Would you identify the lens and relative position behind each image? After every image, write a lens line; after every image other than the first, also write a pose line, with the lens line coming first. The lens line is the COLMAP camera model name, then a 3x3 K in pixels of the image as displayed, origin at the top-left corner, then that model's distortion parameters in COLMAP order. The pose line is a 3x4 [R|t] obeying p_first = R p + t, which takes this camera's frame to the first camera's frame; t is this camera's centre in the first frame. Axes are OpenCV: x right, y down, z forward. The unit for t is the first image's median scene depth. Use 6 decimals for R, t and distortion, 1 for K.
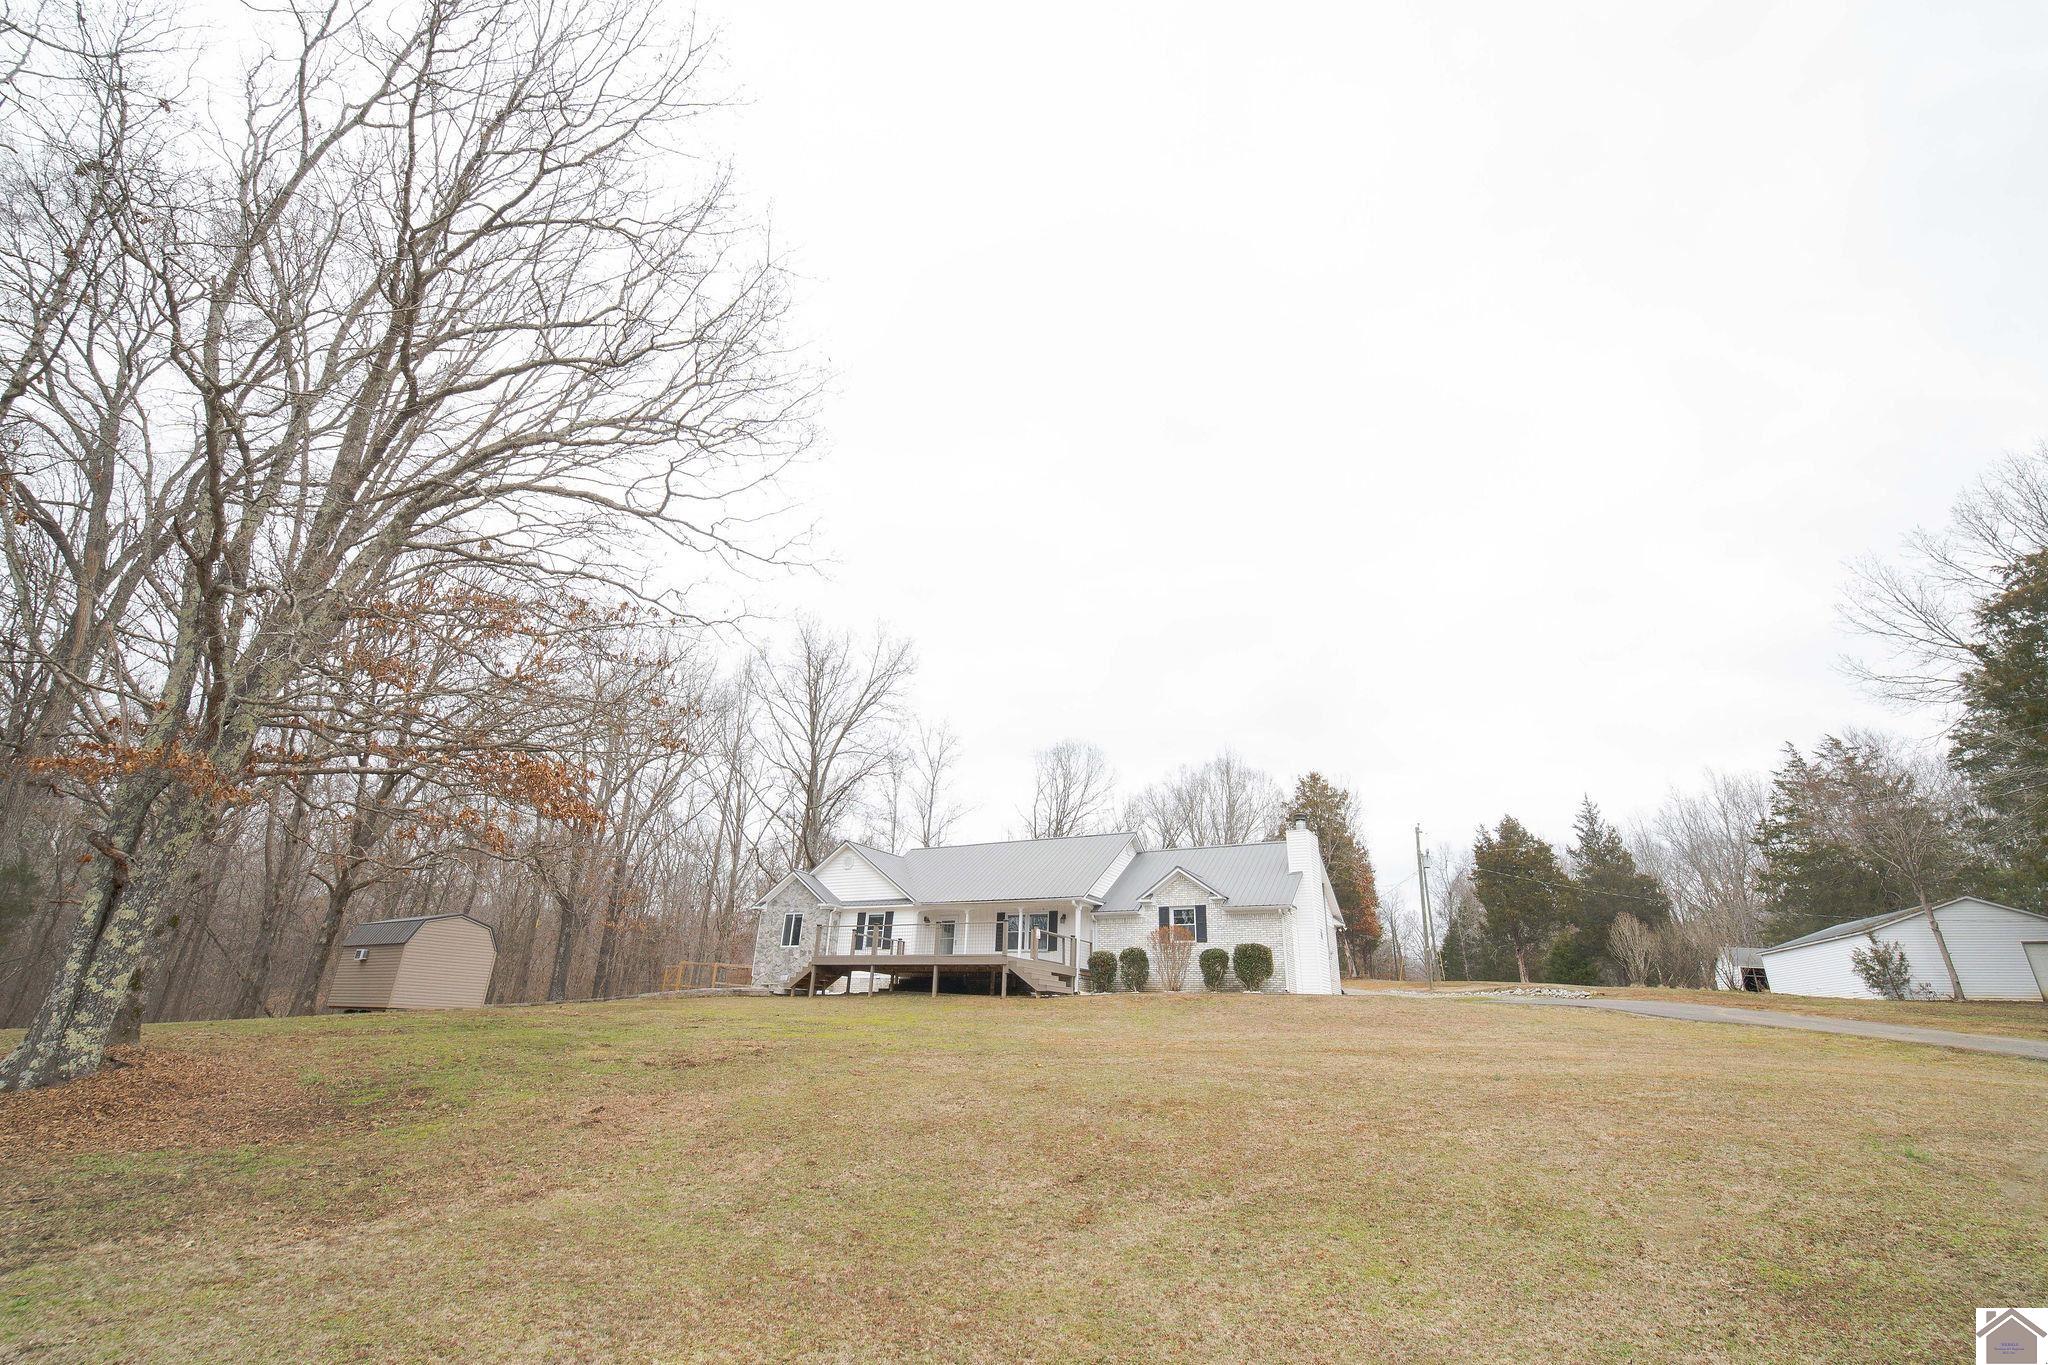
lens RADIAL K [[895.6, 0, 1072.5], [0, 895.6, 682.8], [0, 0, 1]] dist [-0.002673, -0.000160]
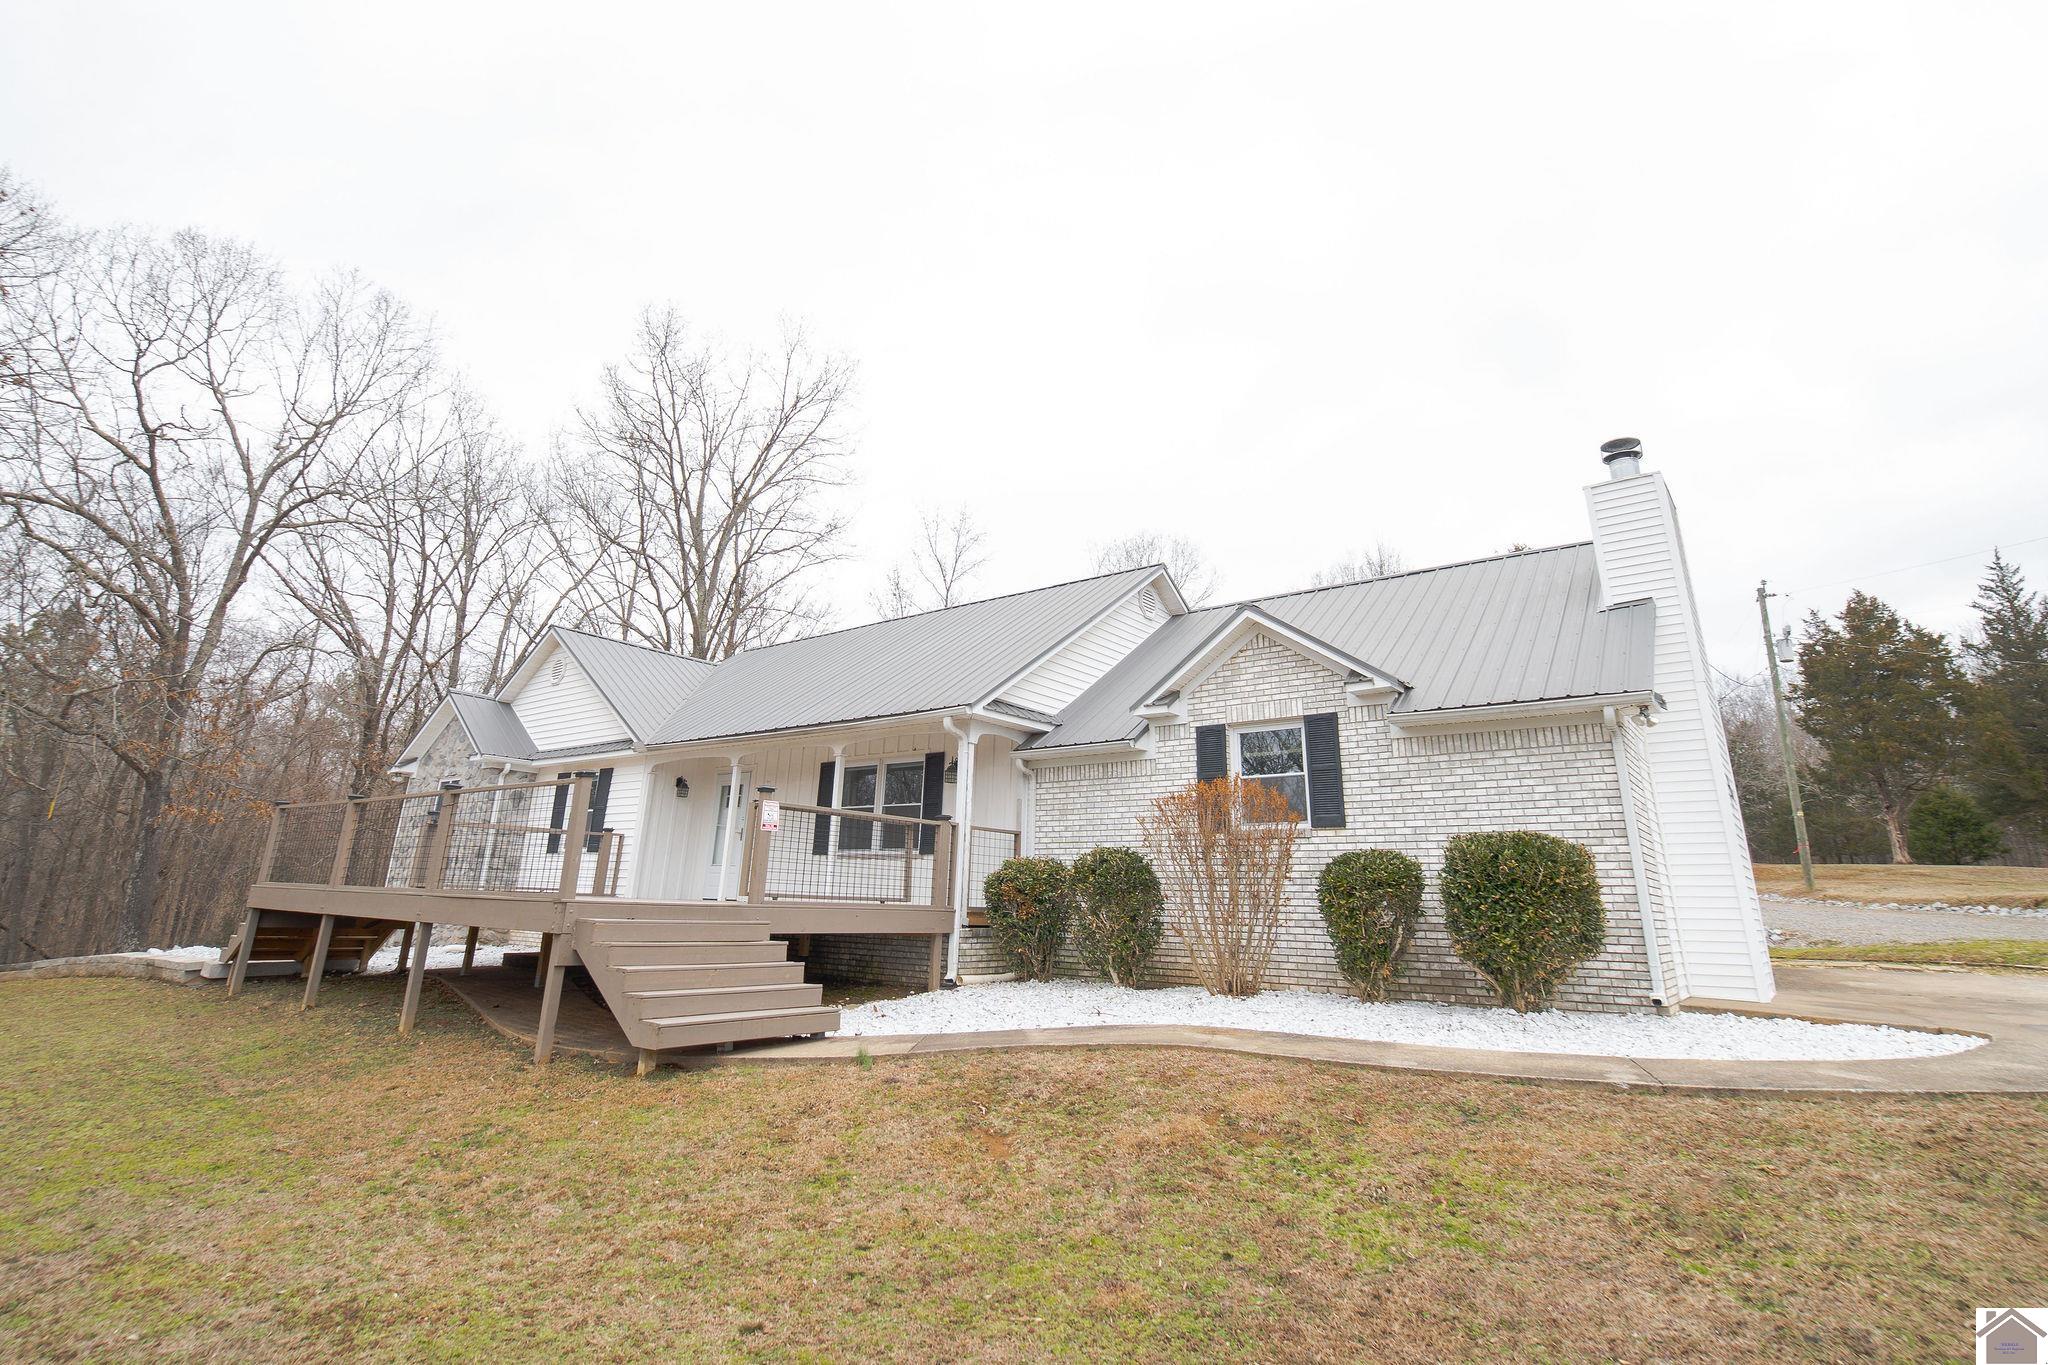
lens RADIAL K [[996.4, 0, 1021.6], [0, 996.4, 615.7], [0, 0, 1]] dist [-0.019479, -0.000338]
pose [[0.982969, -0.058441, -0.174234, 0.100009], [0.073505, 0.993976, 0.081291, 0.173021], [0.168434, -0.092714, 0.981343, 0.622945]]
